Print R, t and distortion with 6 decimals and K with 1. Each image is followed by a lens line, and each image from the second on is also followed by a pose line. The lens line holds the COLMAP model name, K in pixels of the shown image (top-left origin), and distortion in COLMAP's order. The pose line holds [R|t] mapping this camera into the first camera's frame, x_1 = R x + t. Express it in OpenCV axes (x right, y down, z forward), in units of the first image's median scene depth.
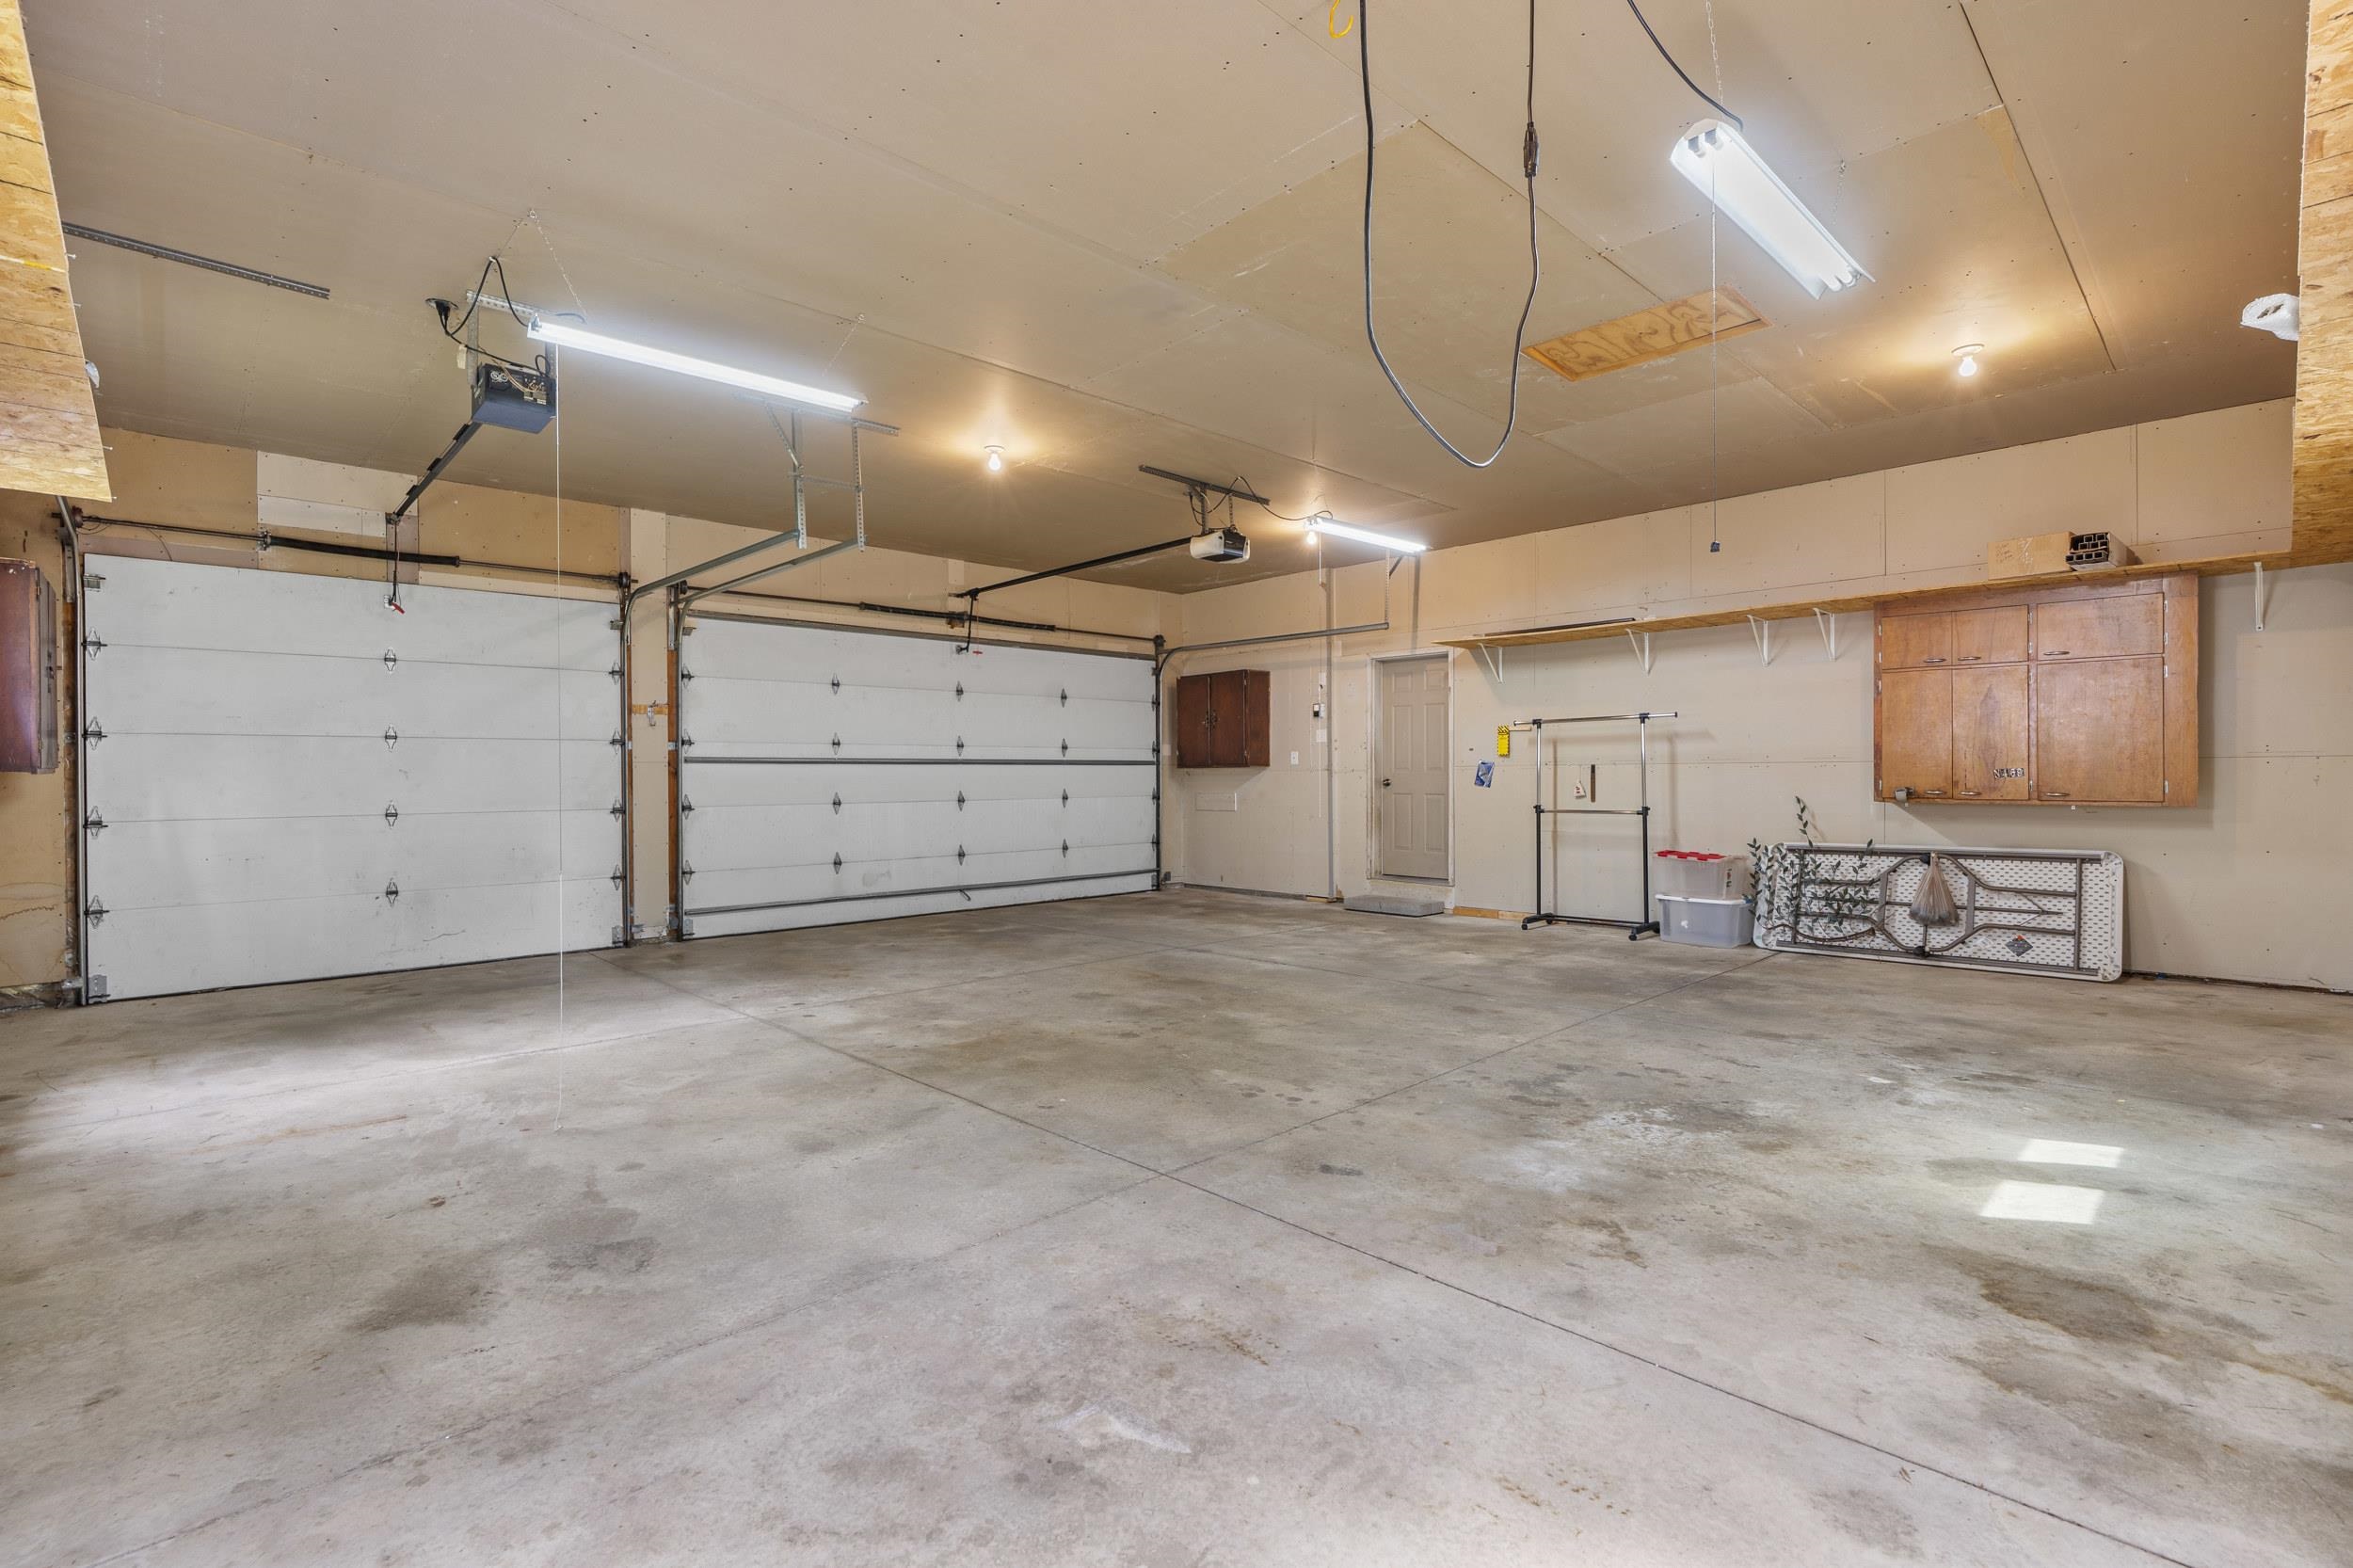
lens RADIAL K [[1061.0, 0, 1140.0], [0, 1061.0, 781.9], [0, 0, 1]] dist [-0.011199, 0.005780]
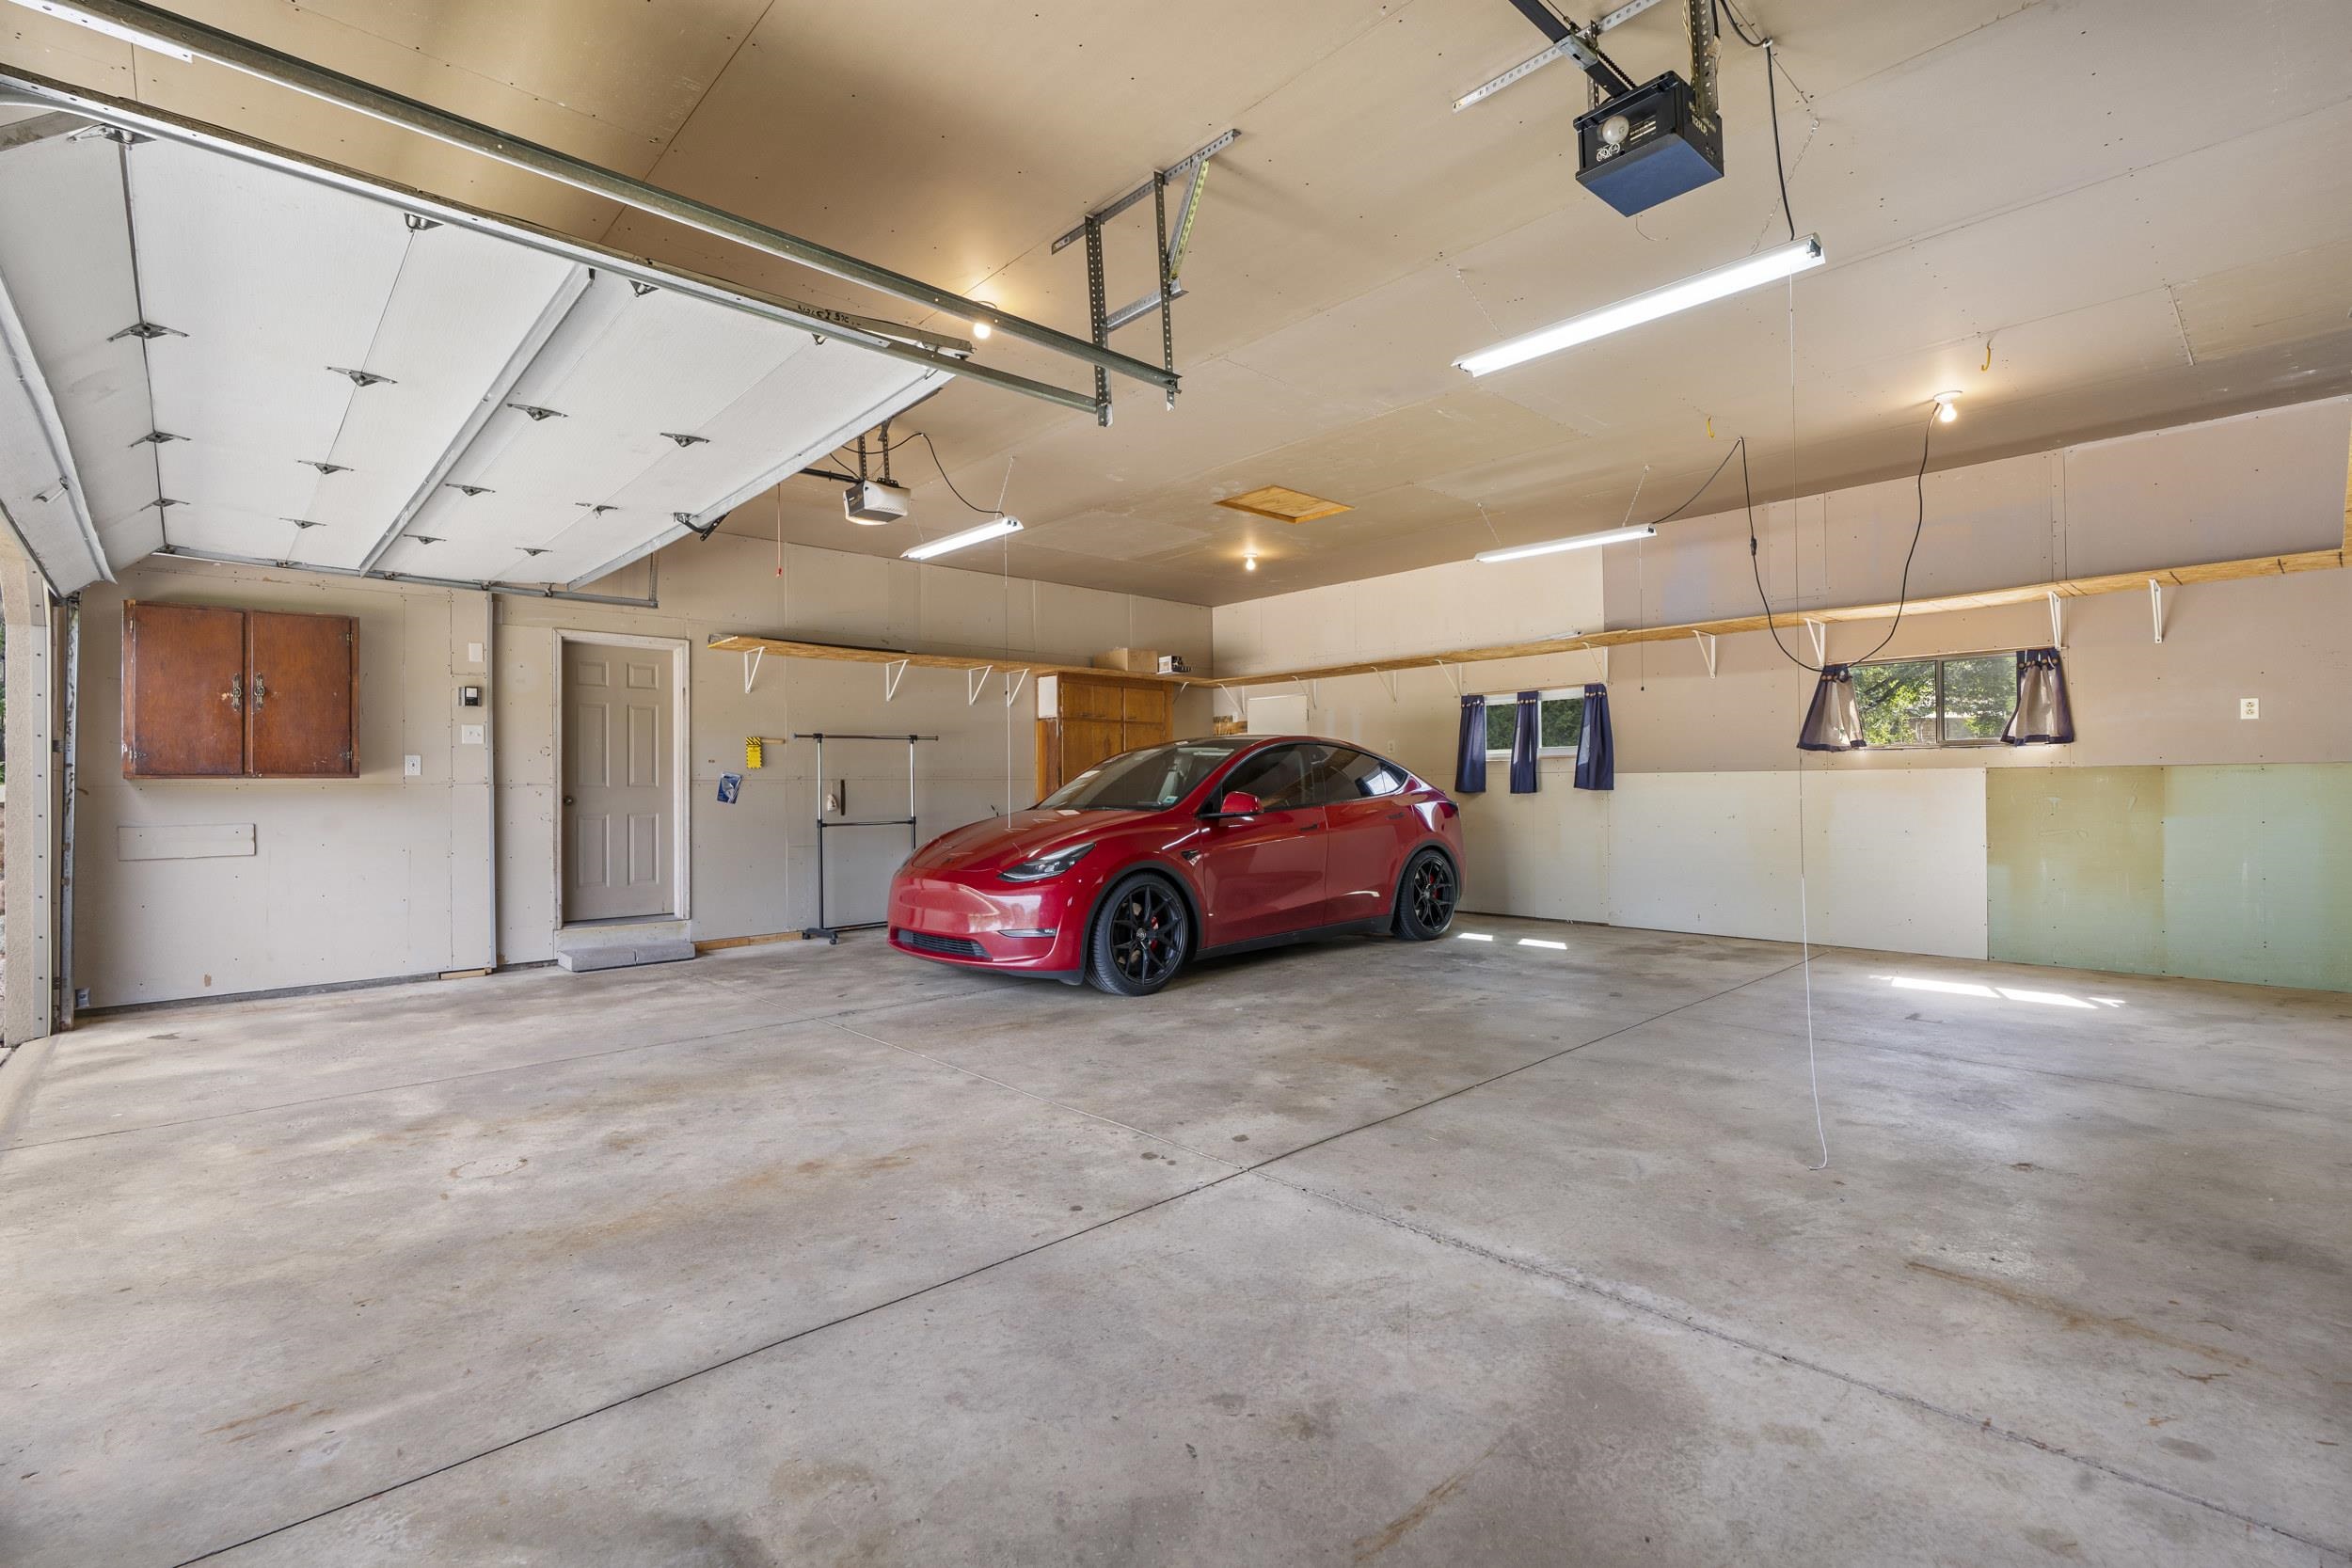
lens RADIAL K [[1060.4, 0, 1170.3], [0, 1060.4, 781.6], [0, 0, 1]] dist [-0.011199, 0.005780]
pose [[0.007732, 0.011834, 0.999900, -1.237096], [0.015925, 0.999802, -0.011956, 0.007721], [-0.999843, 0.016016, 0.007542, 1.313451]]
